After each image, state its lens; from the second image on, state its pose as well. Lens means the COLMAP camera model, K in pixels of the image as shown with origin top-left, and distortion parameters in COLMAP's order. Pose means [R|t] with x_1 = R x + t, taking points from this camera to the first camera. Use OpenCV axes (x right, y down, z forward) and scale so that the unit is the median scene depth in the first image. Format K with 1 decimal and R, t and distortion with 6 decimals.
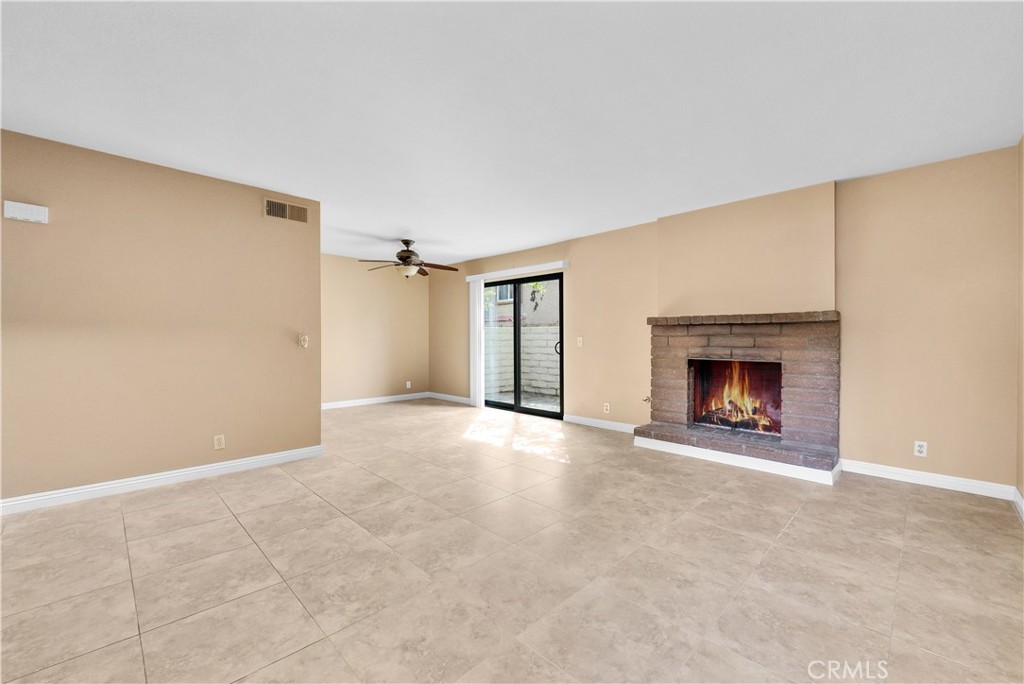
lens RADIAL K [[418.9, 0, 507.7], [0, 418.9, 328.8], [0, 0, 1]] dist [-0.000814, -0.001667]
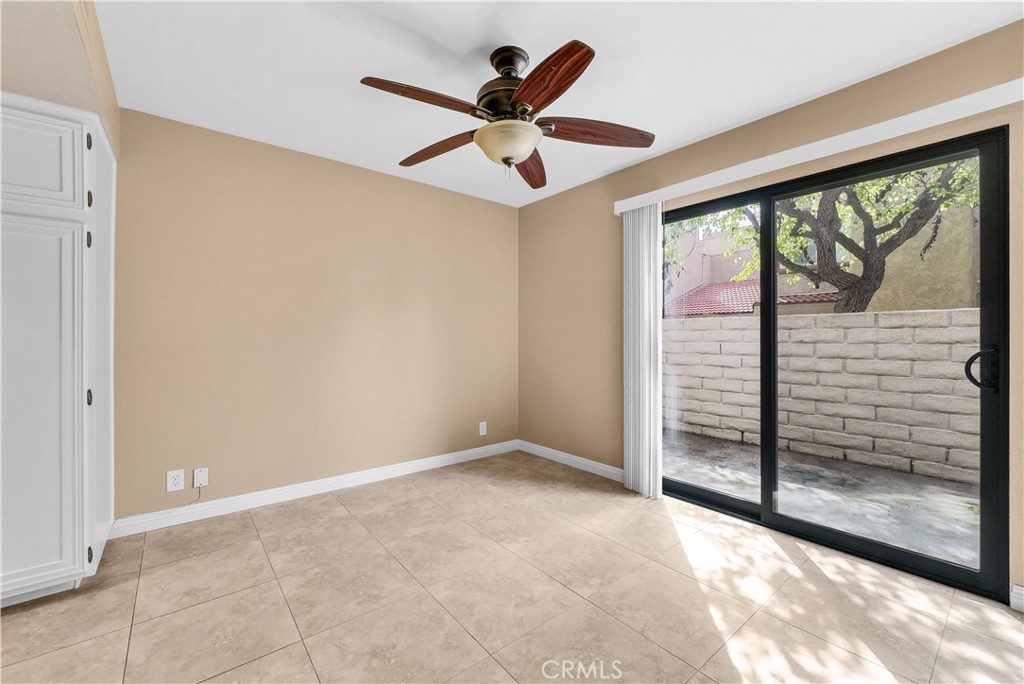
lens RADIAL K [[418.9, 0, 511.8], [0, 418.9, 338.1], [0, 0, 1]] dist [-0.000814, -0.001667]
pose [[0.995454, -0.004981, -0.095116, -0.305875], [0.006991, 0.999759, 0.020817, 0.020149], [0.094990, -0.021387, 0.995248, 0.983461]]
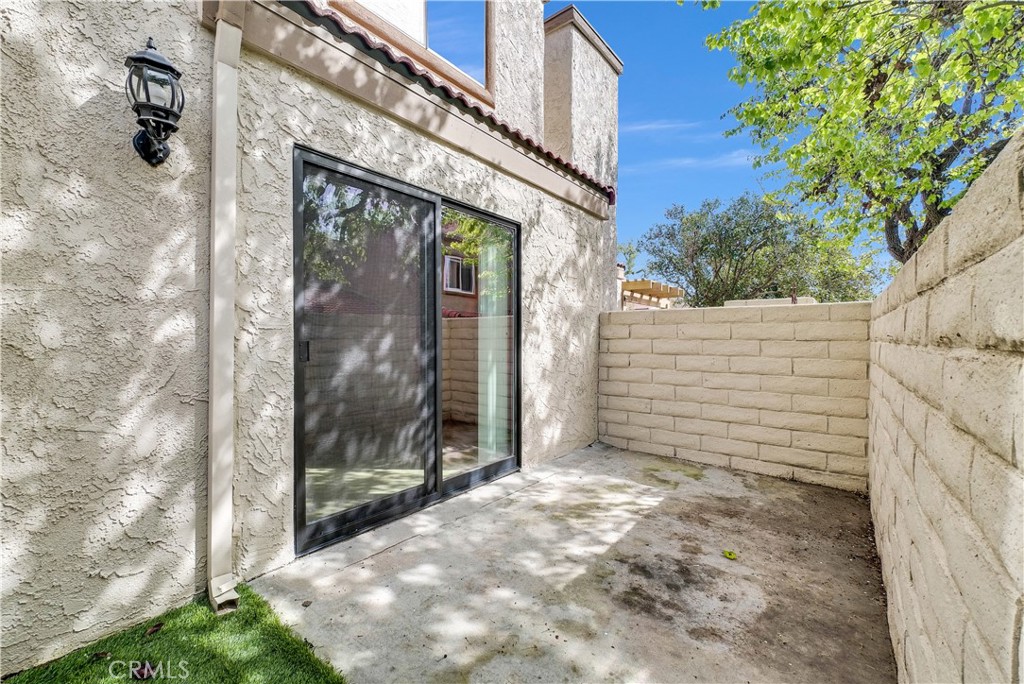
lens RADIAL K [[418.9, 0, 512.3], [0, 418.9, 340.2], [0, 0, 1]] dist [-0.000814, -0.001667]
pose [[0.111511, 0.004580, -0.993753, 0.791494], [0.013918, 0.999884, 0.006170, 0.049919], [0.993666, -0.014519, 0.111434, 1.738906]]
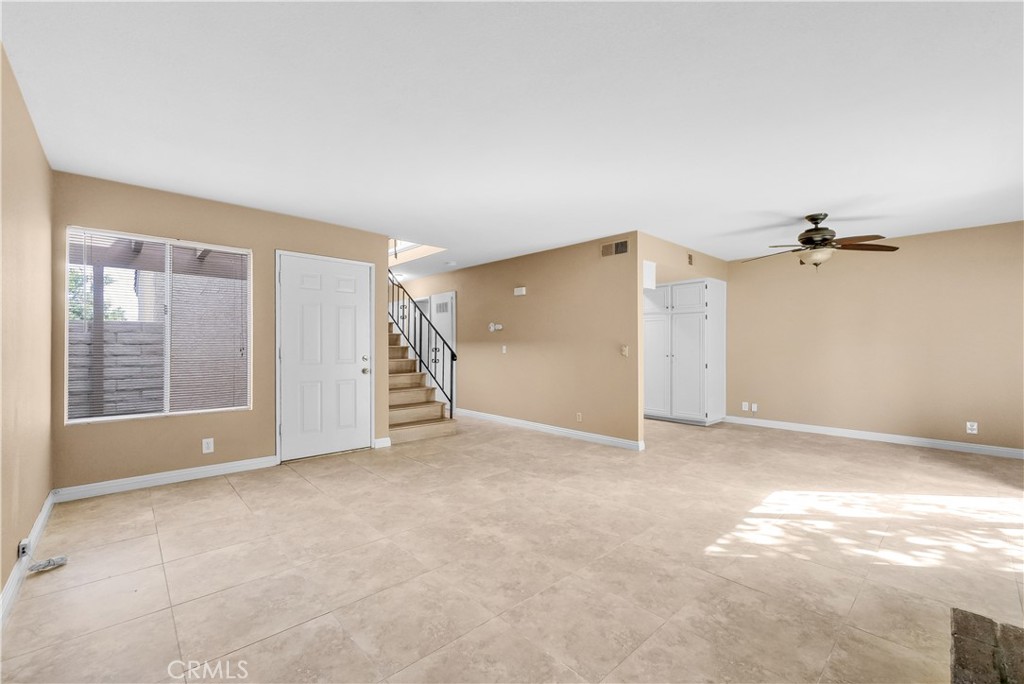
lens RADIAL K [[418.9, 0, 510.7], [0, 418.9, 347.6], [0, 0, 1]] dist [-0.000814, -0.001667]
pose [[-0.037566, -0.001934, -0.999292, 0.763866], [0.020299, 0.999790, -0.002698, 0.015185], [0.999088, -0.020386, -0.037519, 0.745252]]
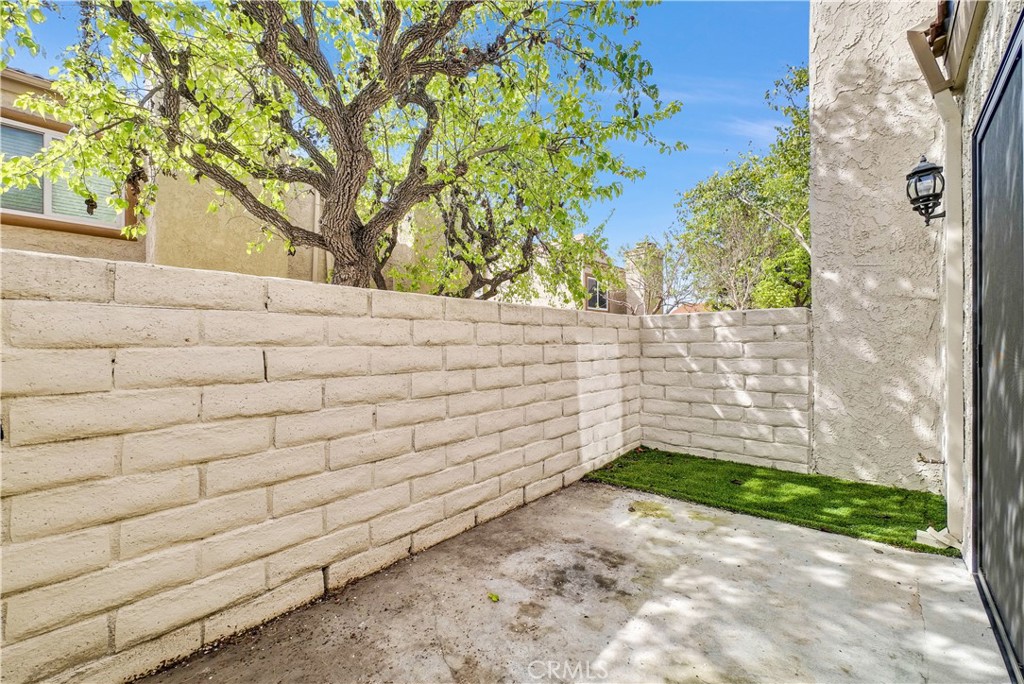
lens RADIAL K [[418.9, 0, 517.7], [0, 418.9, 340.8], [0, 0, 1]] dist [-0.000814, -0.001667]
pose [[-0.064615, 0.005554, 0.997895, -0.258265], [-0.016054, 0.999849, -0.006604, 0.058352], [-0.997781, -0.016447, -0.064516, 2.113371]]
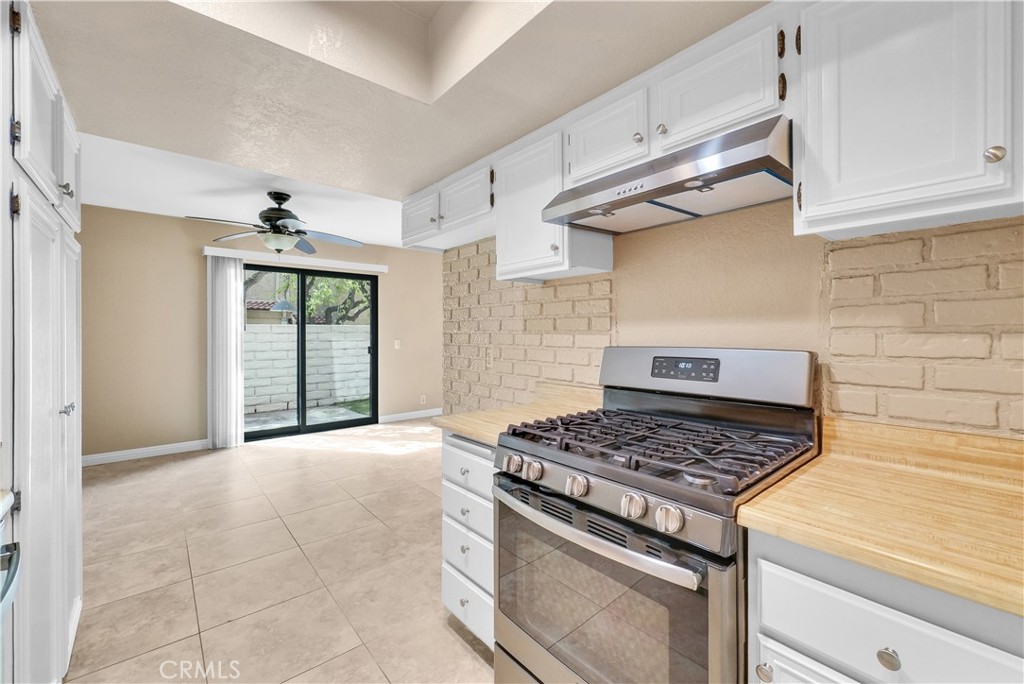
lens RADIAL K [[418.9, 0, 509.4], [0, 418.9, 333.6], [0, 0, 1]] dist [-0.000814, -0.001667]
pose [[0.075975, -0.008835, 0.997071, -1.272752], [-0.022501, 0.999691, 0.010573, -0.020801], [-0.996856, -0.023238, 0.075753, 0.909087]]
